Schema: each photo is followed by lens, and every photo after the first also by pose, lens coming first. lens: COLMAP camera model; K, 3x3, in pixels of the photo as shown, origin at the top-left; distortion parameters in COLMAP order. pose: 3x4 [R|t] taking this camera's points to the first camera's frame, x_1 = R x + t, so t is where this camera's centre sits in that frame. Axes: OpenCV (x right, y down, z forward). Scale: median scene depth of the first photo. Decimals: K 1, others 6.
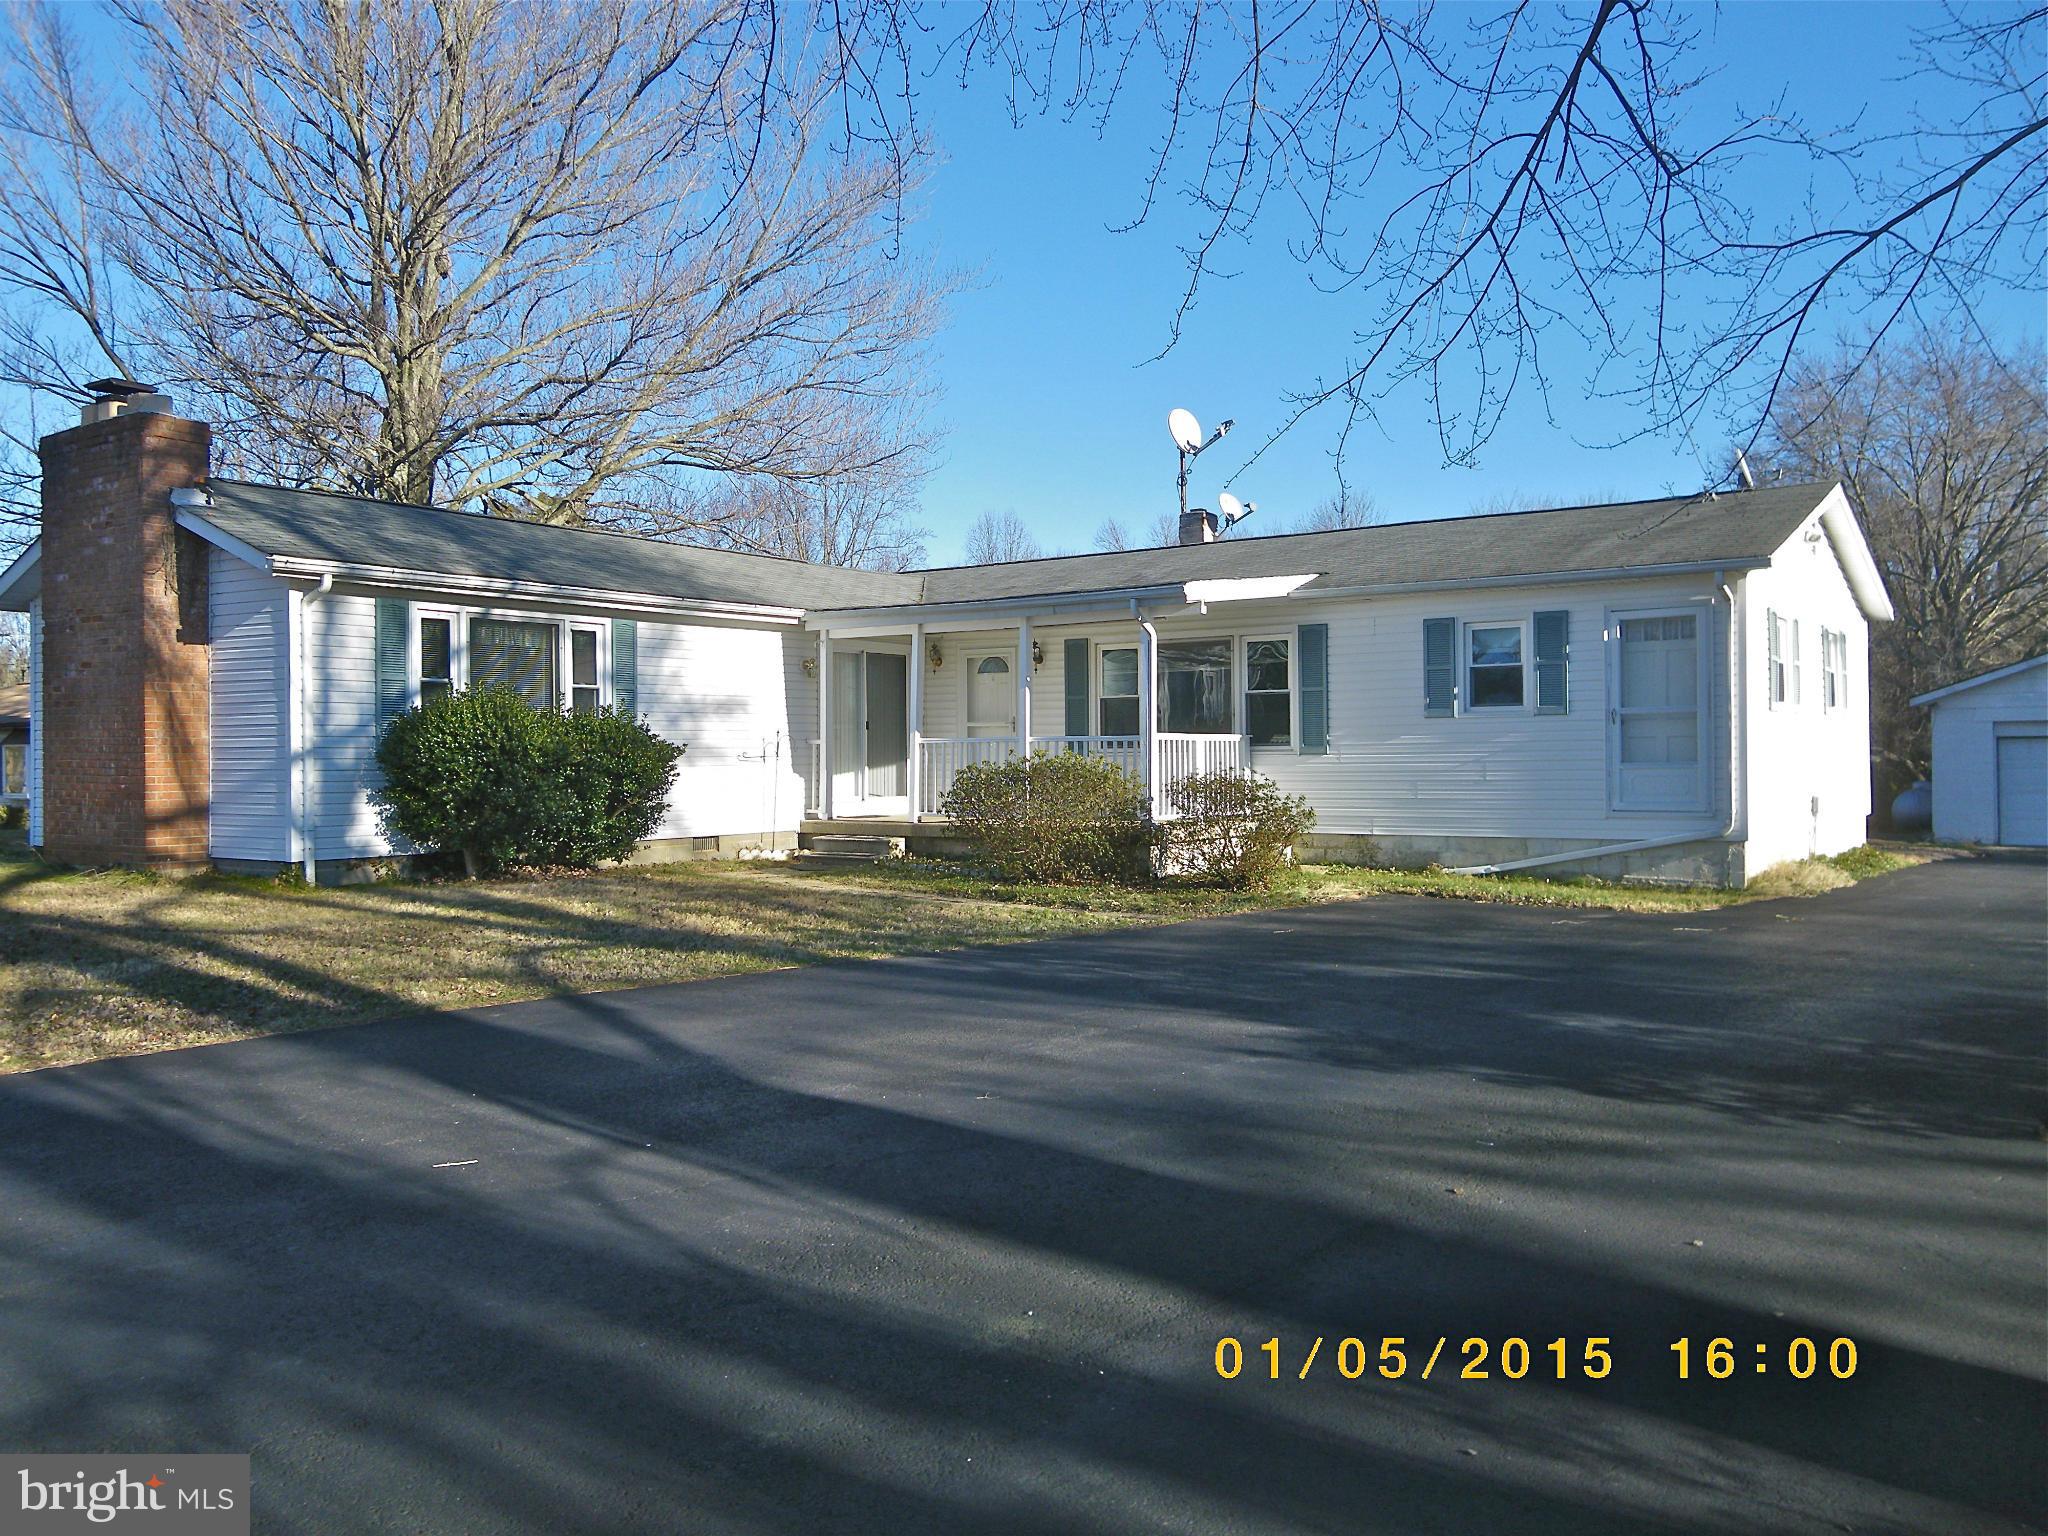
lens RADIAL K [[1639.2, 0, 1005.4], [0, 1639.2, 750.6], [0, 0, 1]] dist [0.027897, 0.001219]
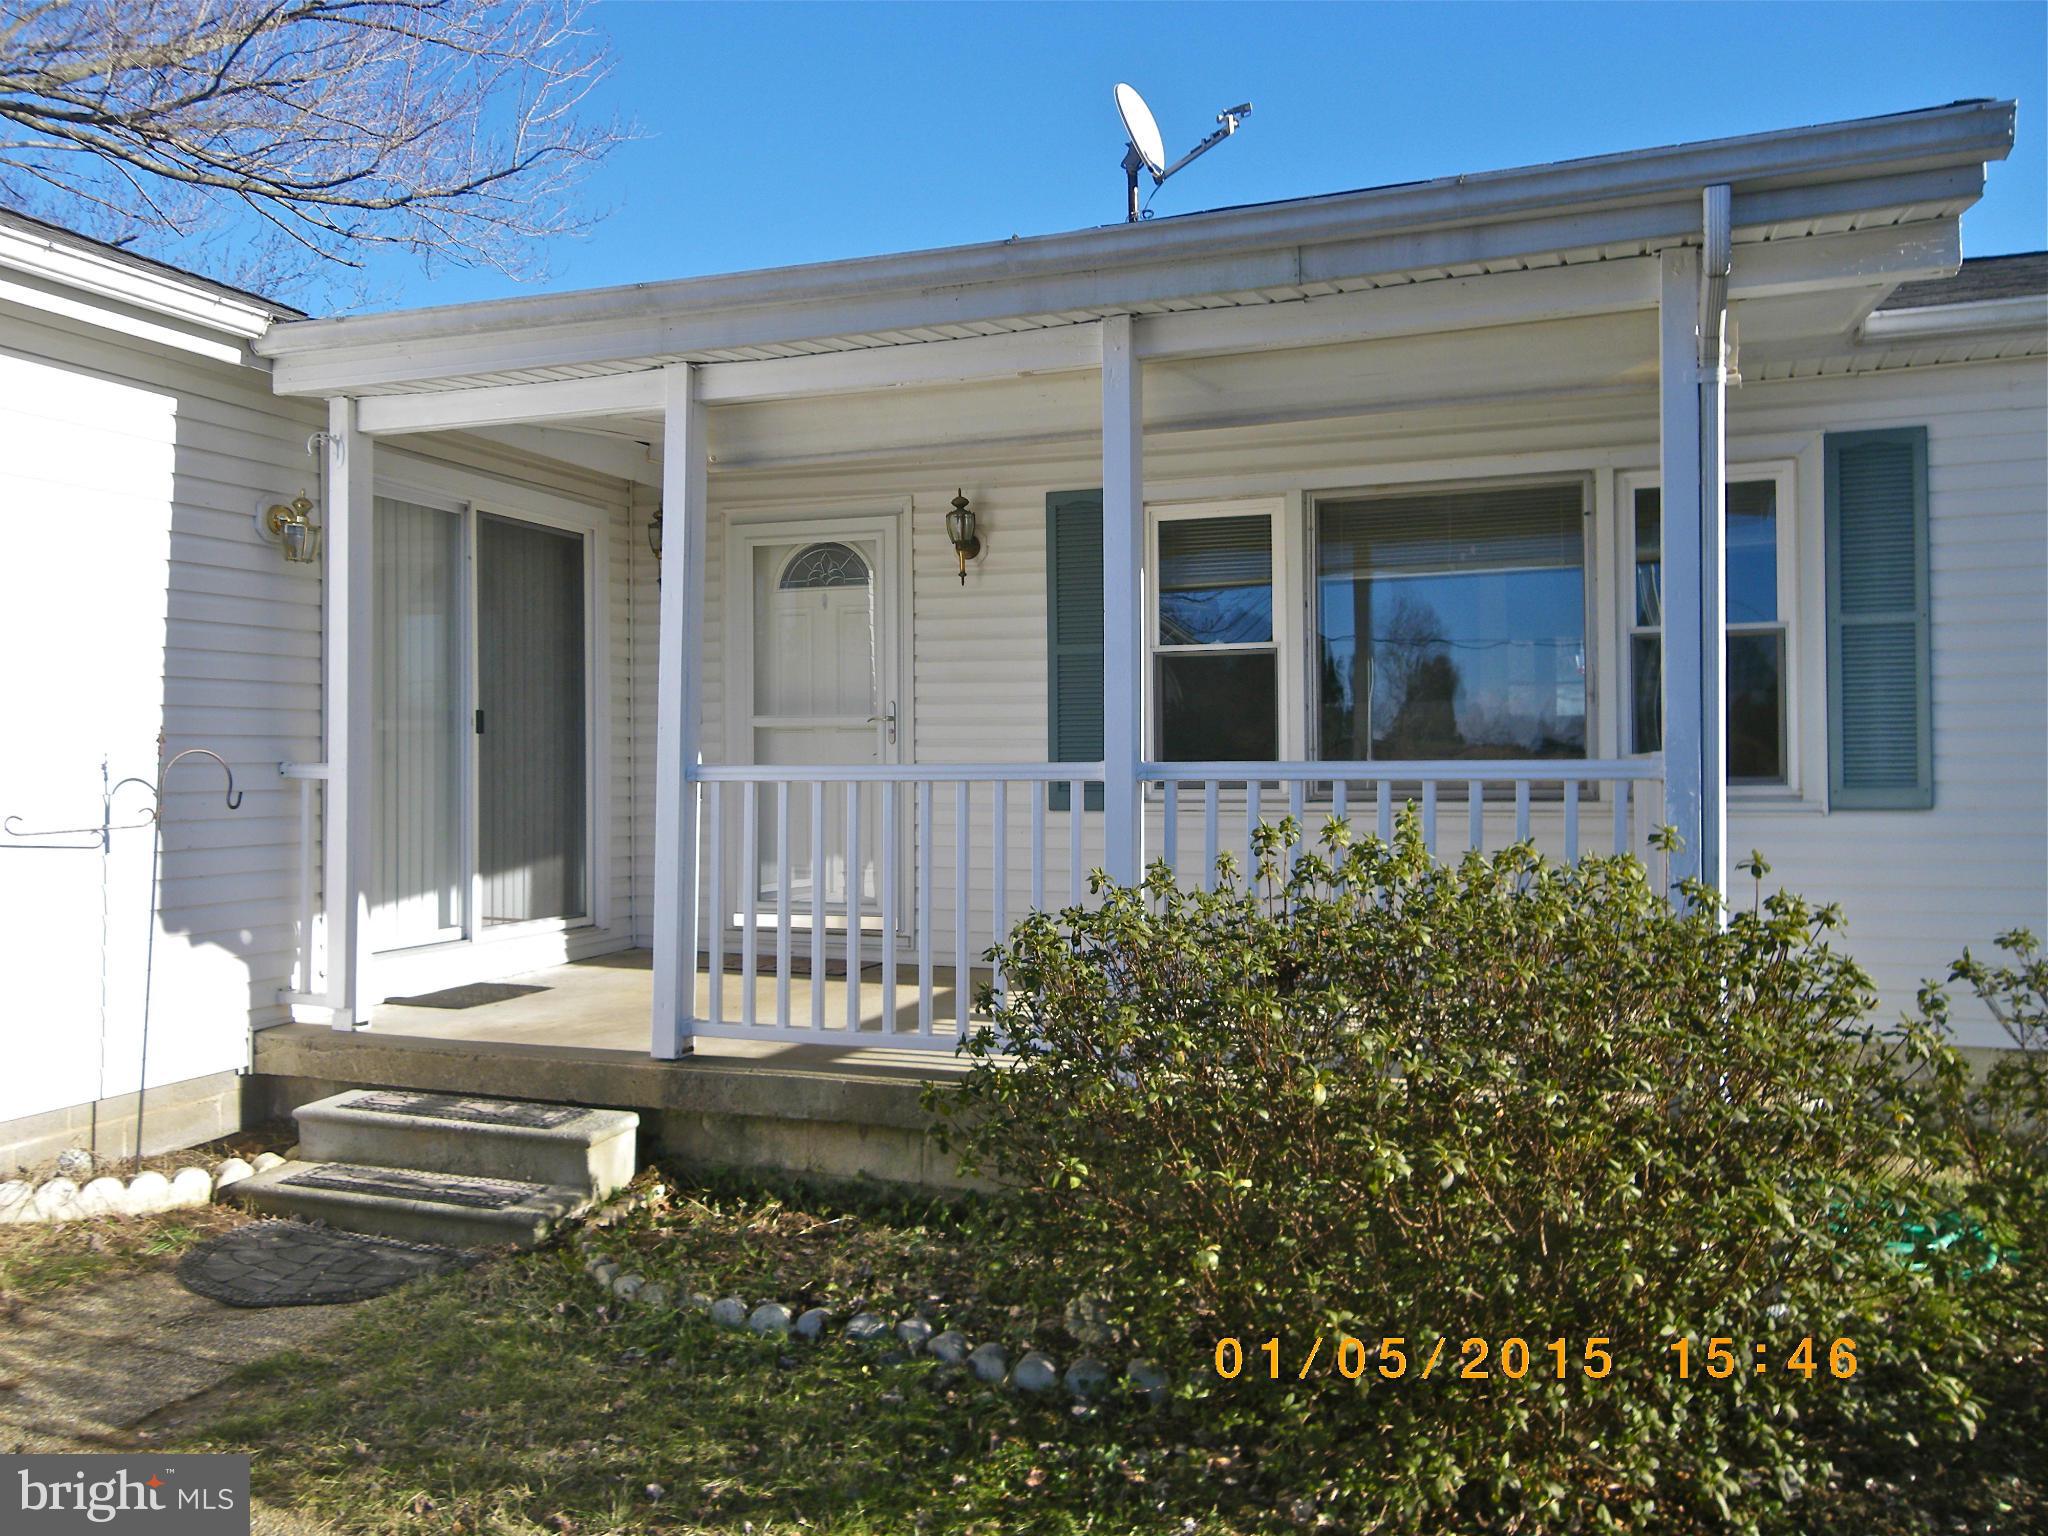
lens RADIAL K [[1639.2, 0, 1013.9], [0, 1639.2, 757.5], [0, 0, 1]] dist [0.027897, 0.001219]
pose [[0.964422, 0.002951, 0.264353, -0.070033], [-0.002116, 0.999992, -0.003443, -0.006886], [-0.264361, 0.002761, 0.964420, 0.663764]]
